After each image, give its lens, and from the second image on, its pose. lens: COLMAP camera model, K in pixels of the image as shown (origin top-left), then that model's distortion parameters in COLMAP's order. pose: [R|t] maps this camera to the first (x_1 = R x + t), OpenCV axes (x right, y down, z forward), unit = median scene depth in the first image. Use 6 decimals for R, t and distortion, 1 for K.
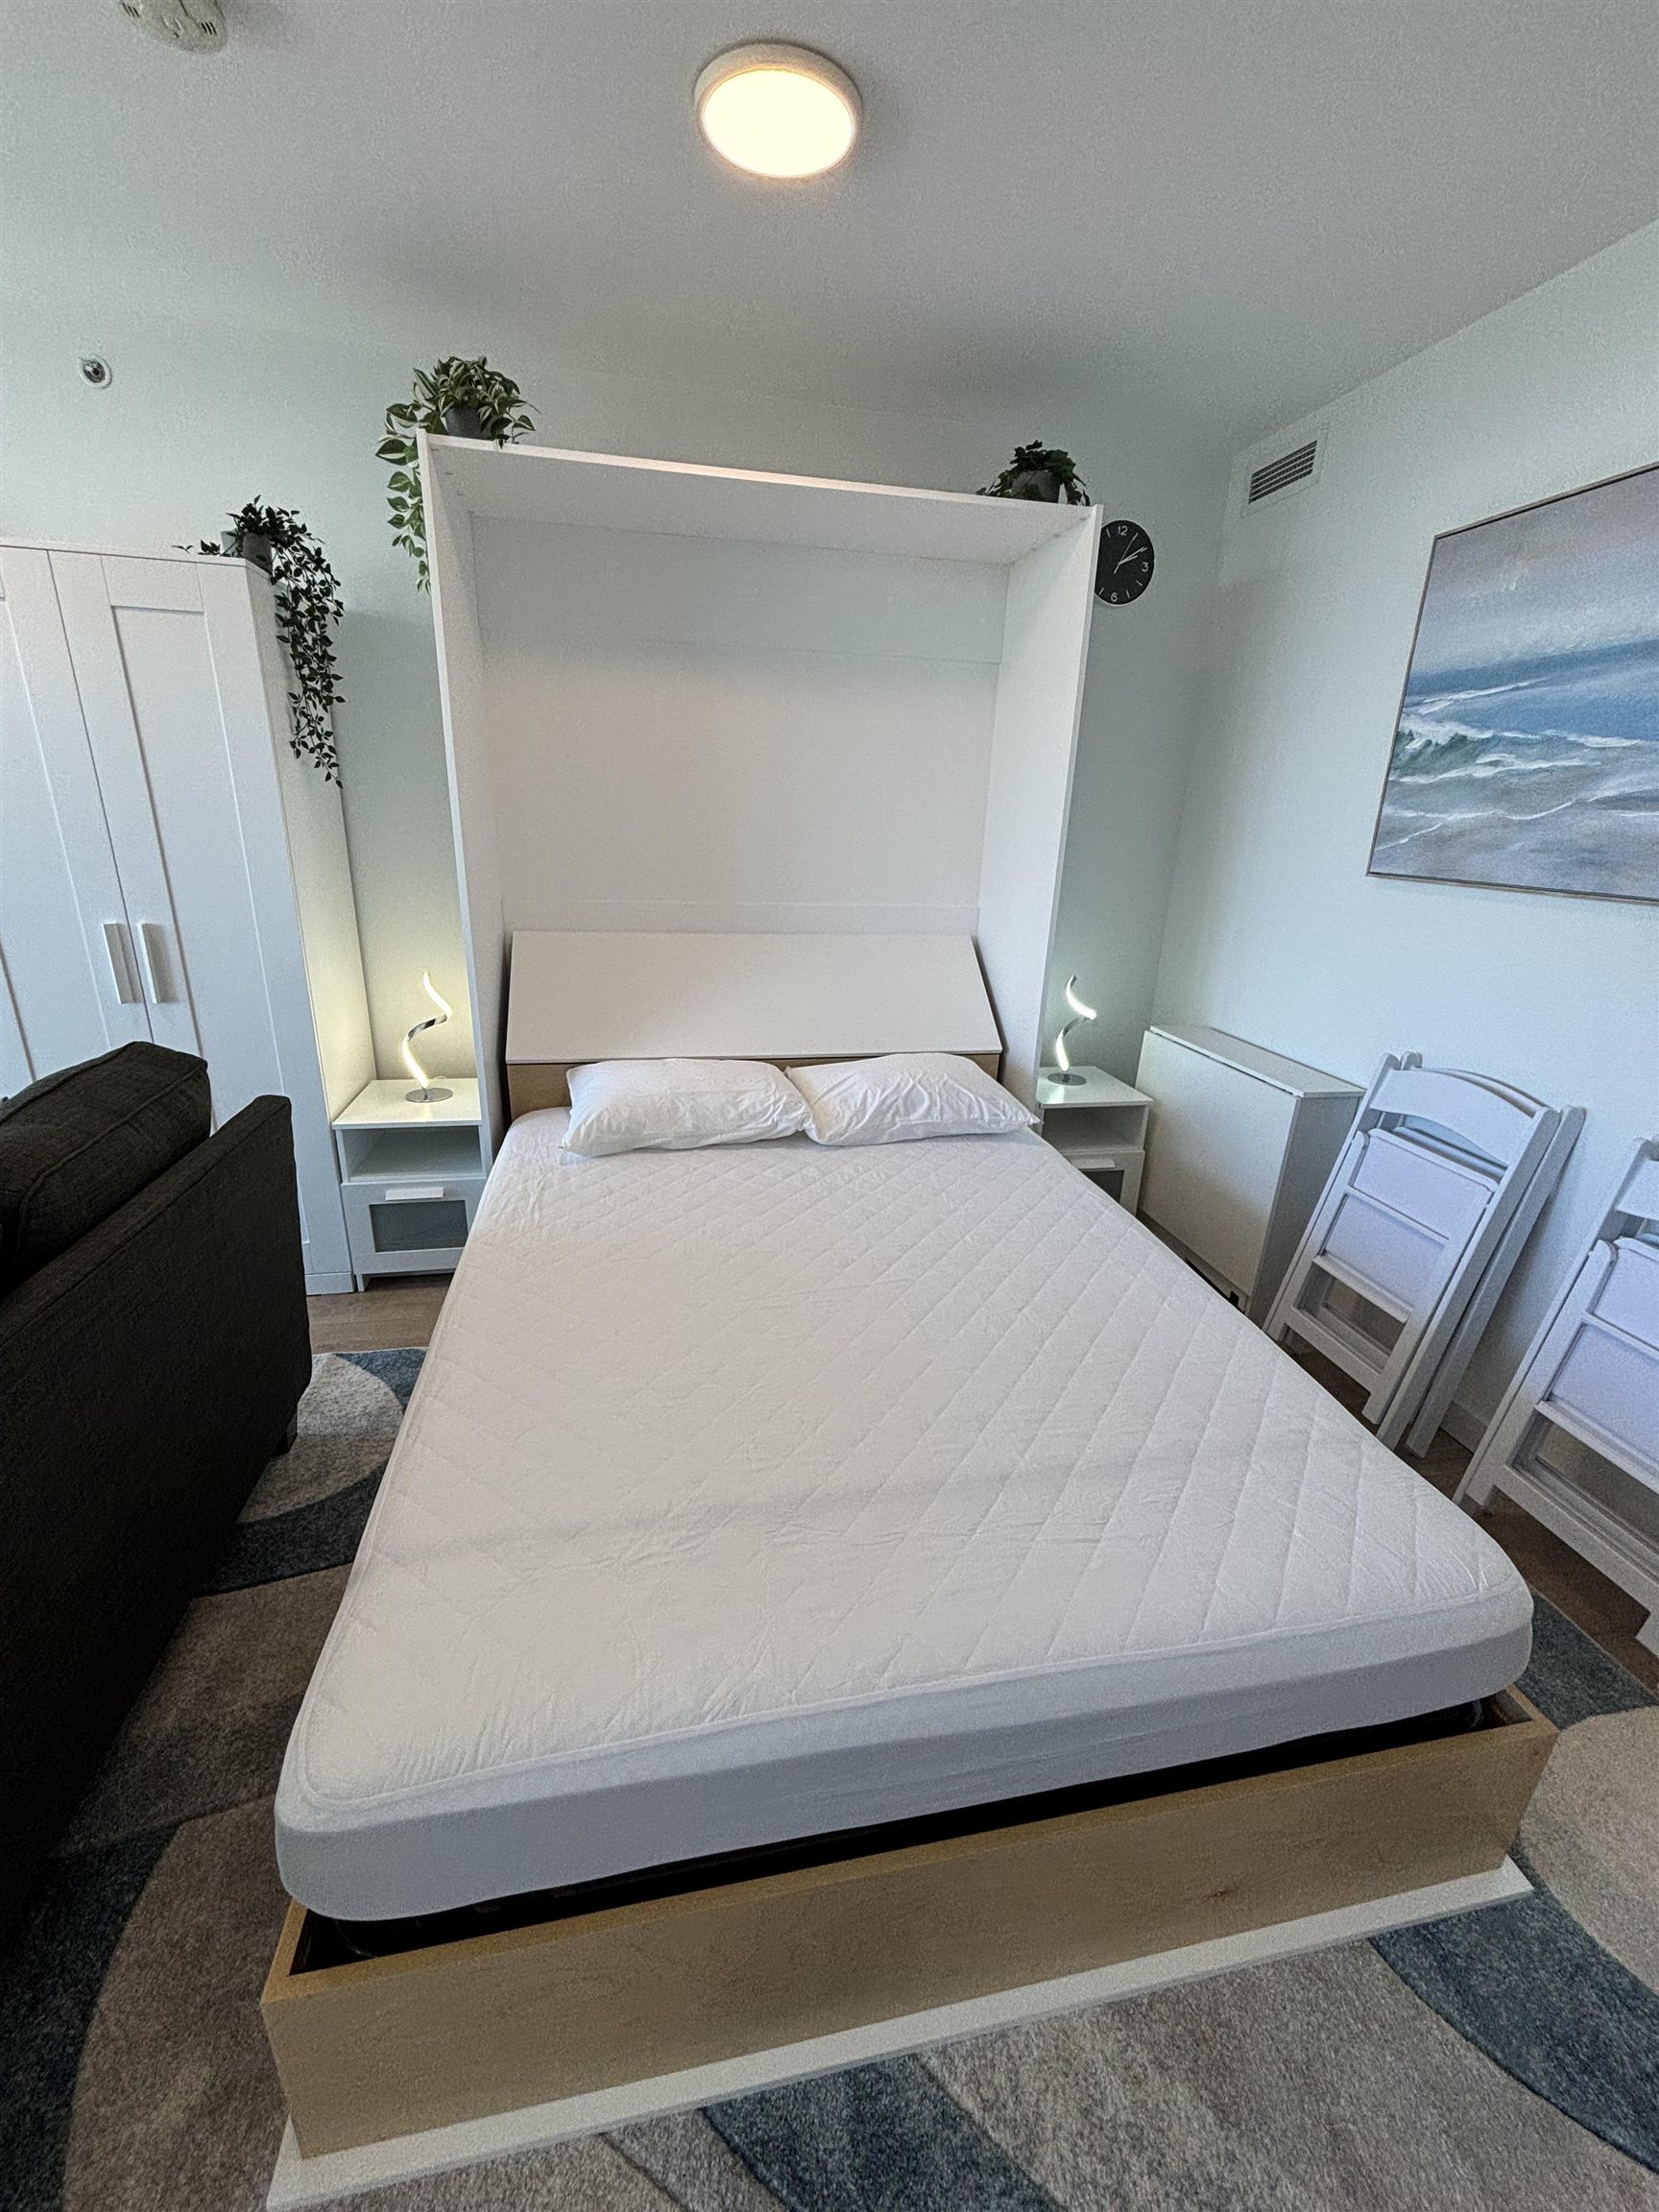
lens RADIAL K [[890.2, 0, 835.3], [0, 890.2, 1101.1], [0, 0, 1]] dist [0.002541, -0.000071]
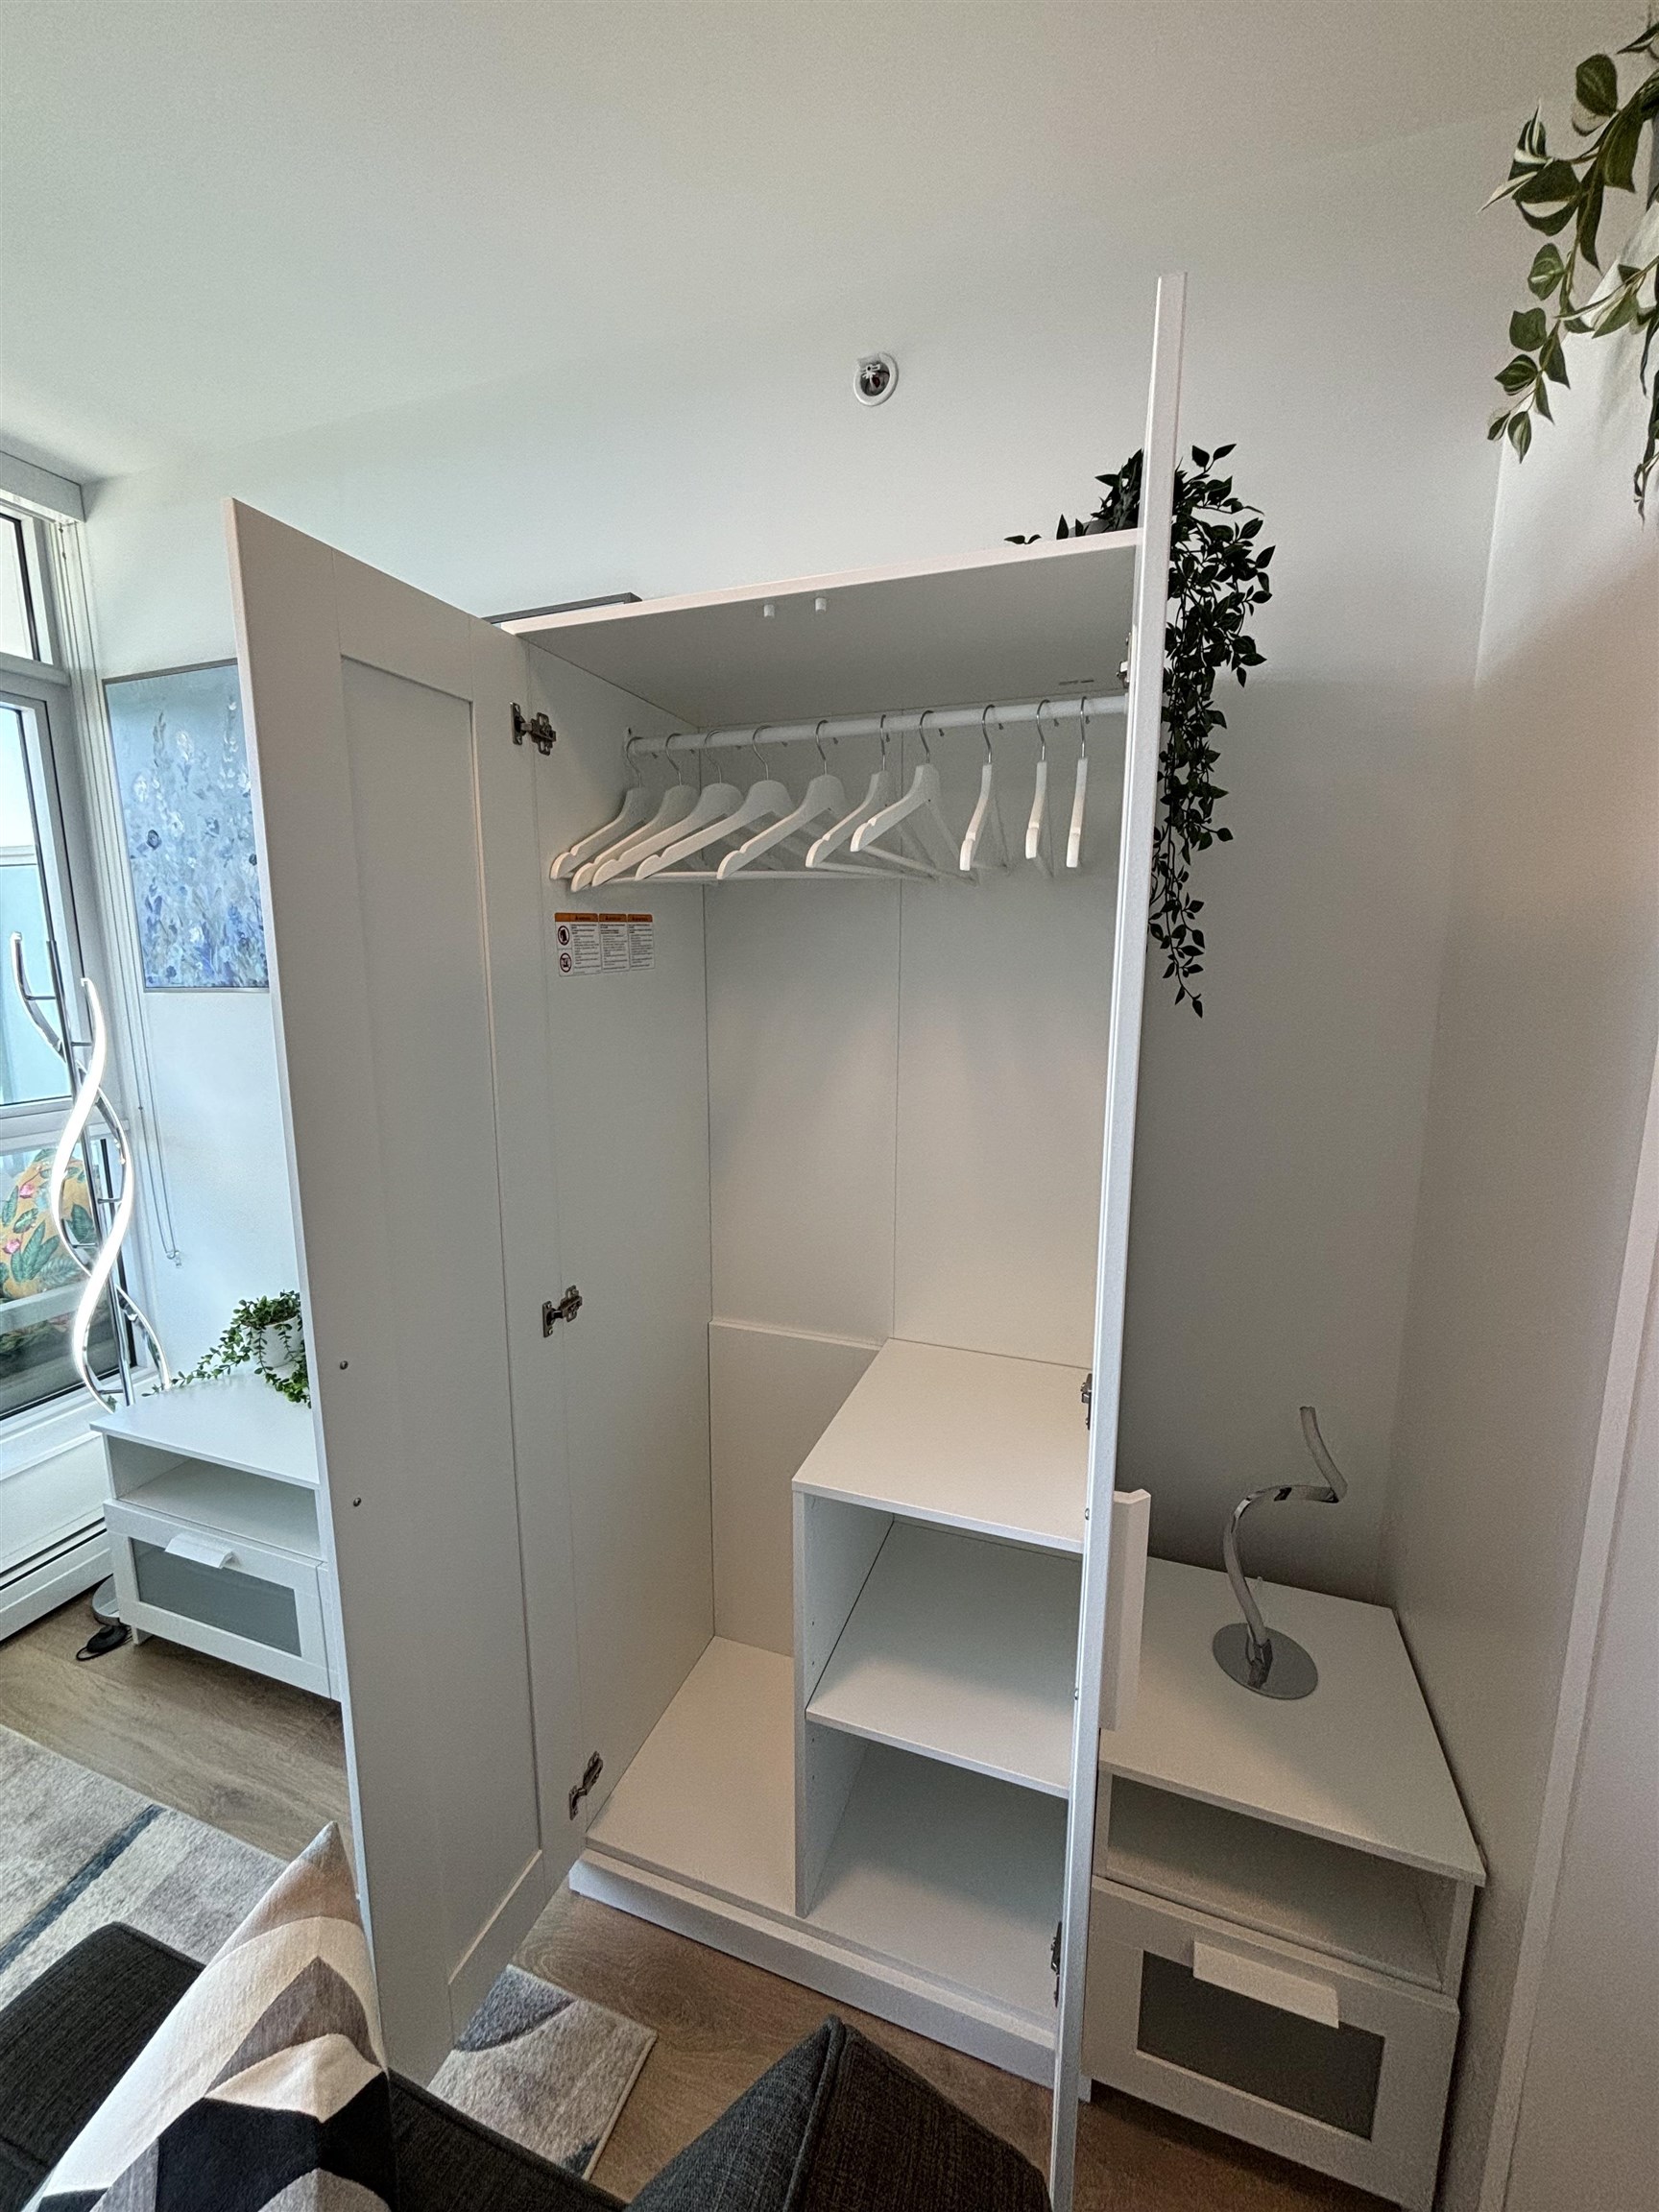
lens RADIAL K [[890.2, 0, 827.4], [0, 890.2, 1103.9], [0, 0, 1]] dist [0.002541, -0.000071]
pose [[0.849555, 0.048679, -0.525249, -0.529722], [-0.137121, 0.981883, -0.130784, -0.244028], [0.509366, 0.183130, 0.840839, 0.578309]]
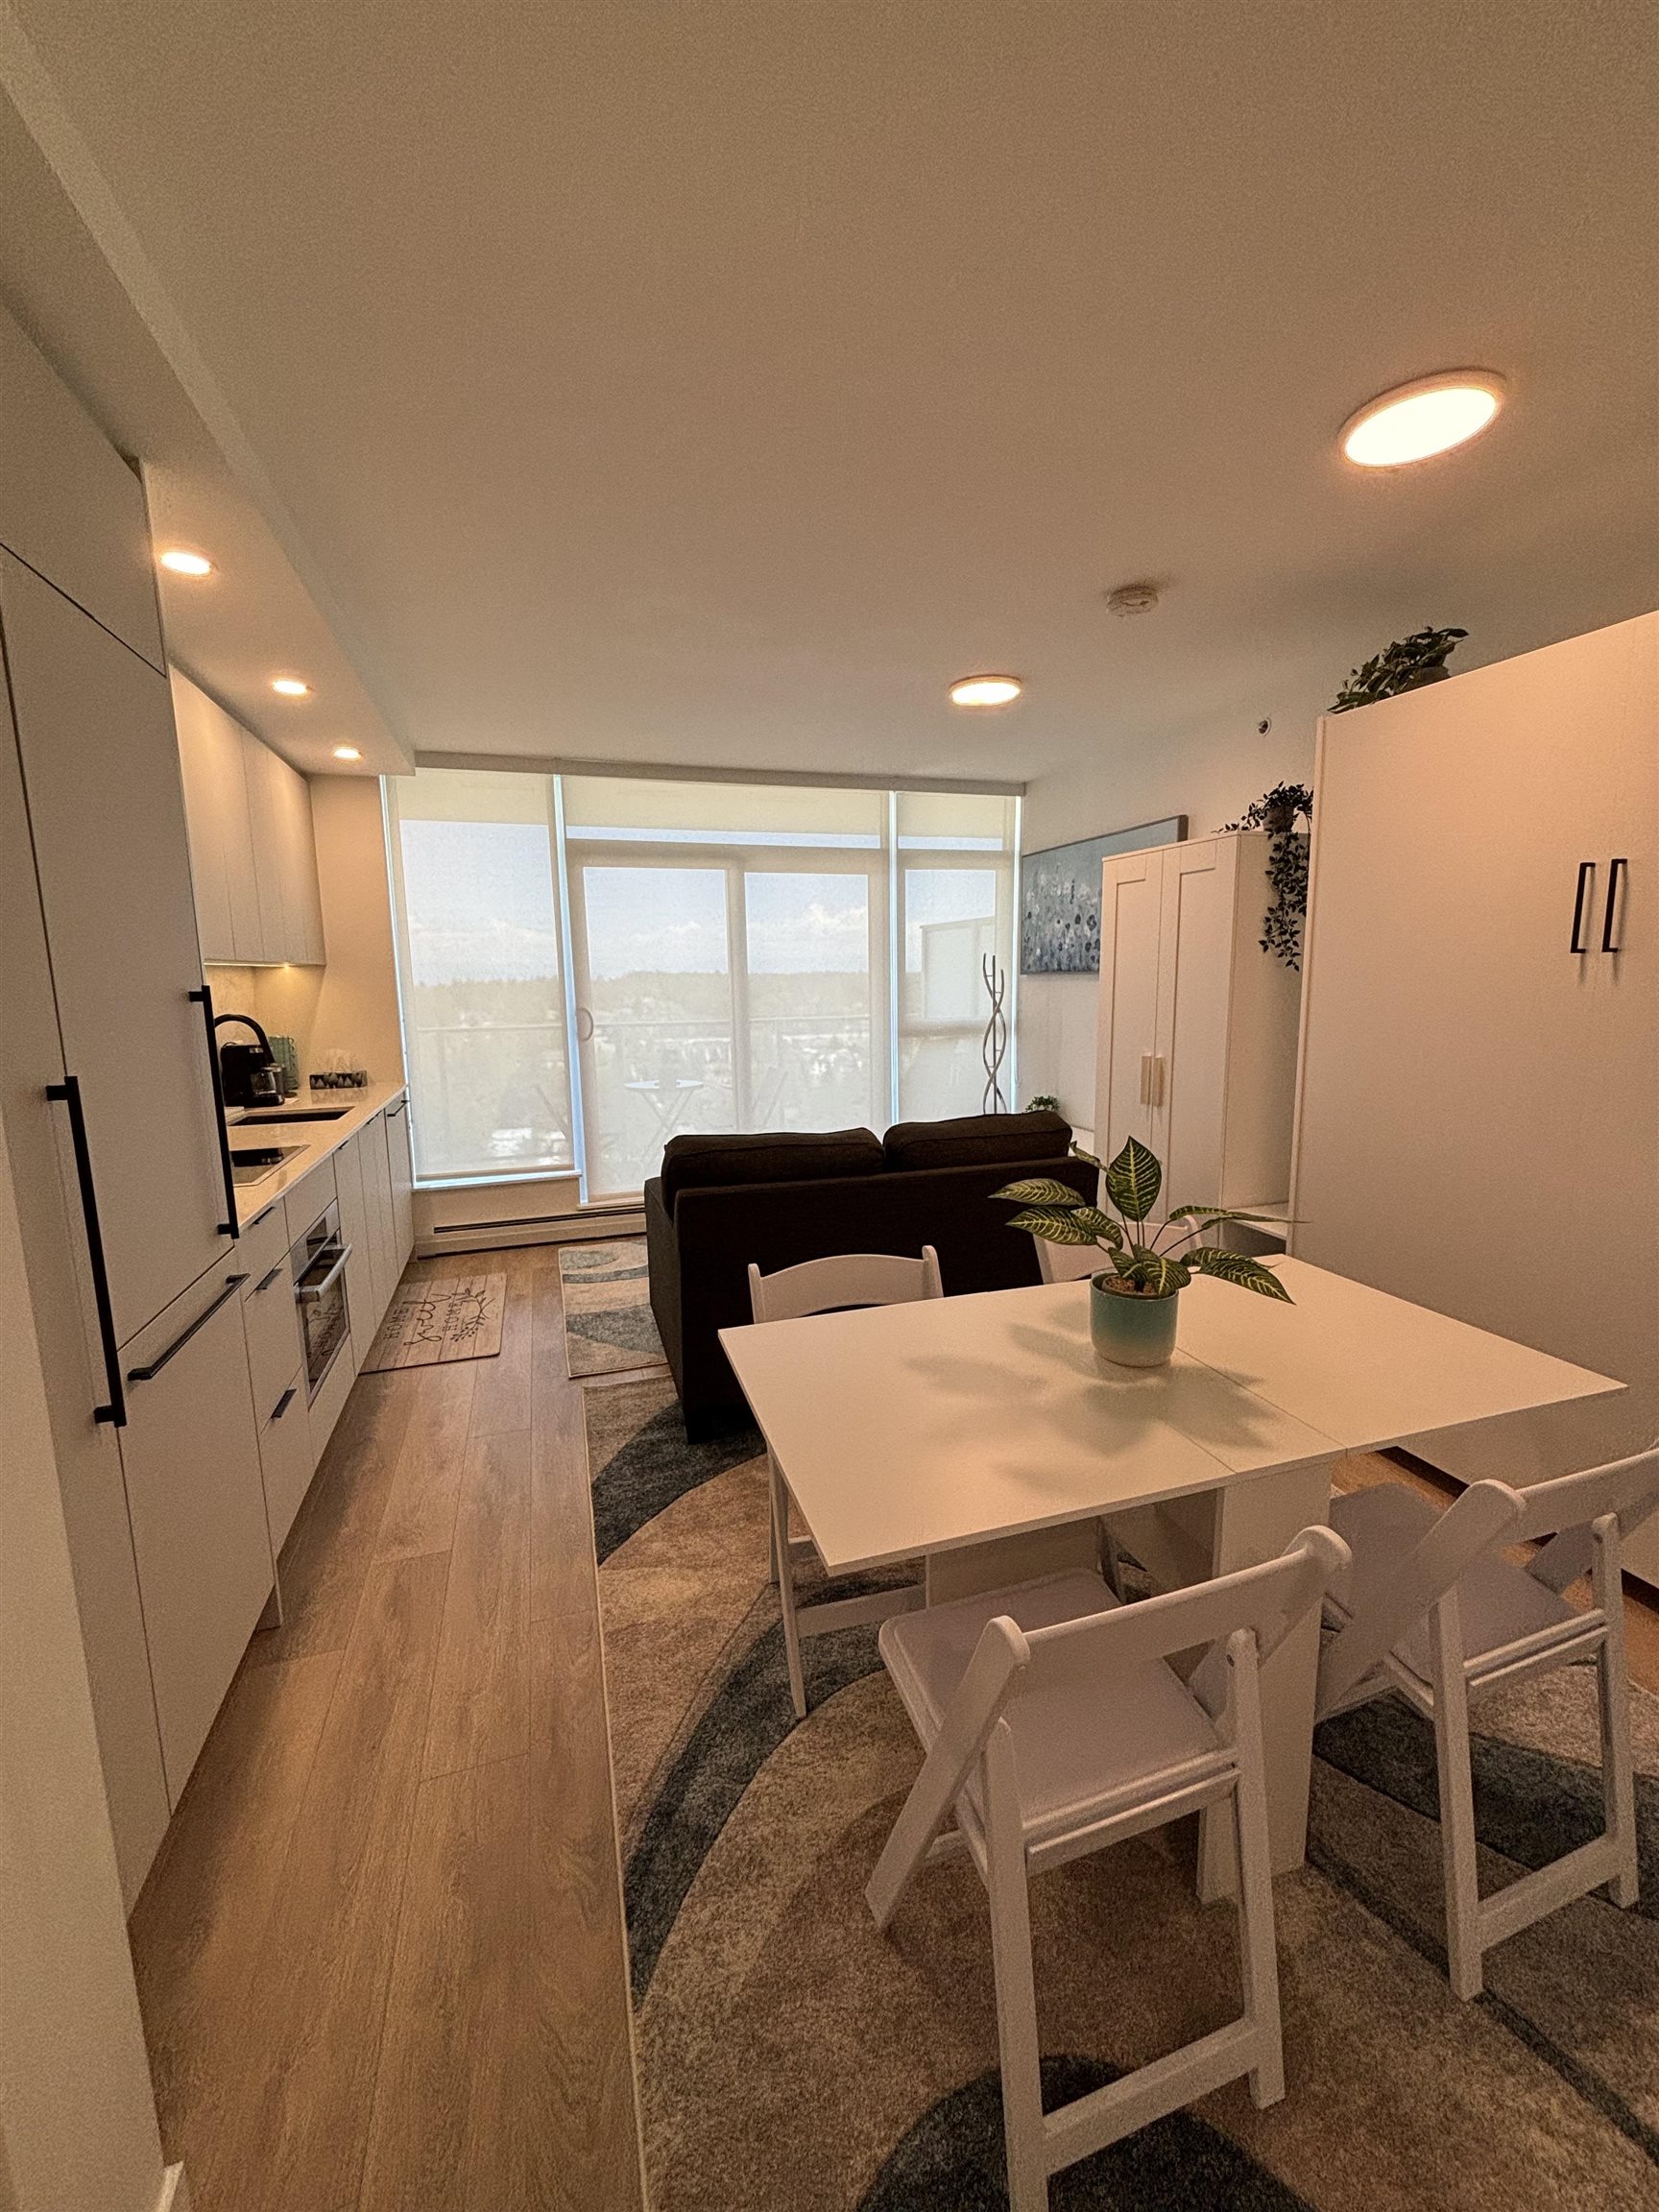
lens RADIAL K [[890.2, 0, 832.6], [0, 890.2, 1116.1], [0, 0, 1]] dist [0.002541, -0.000071]
pose [[0.114658, 0.118937, -0.986259, 0.775368], [-0.297679, 0.951299, 0.080114, -0.053965], [0.947756, 0.284403, 0.144479, 0.247030]]
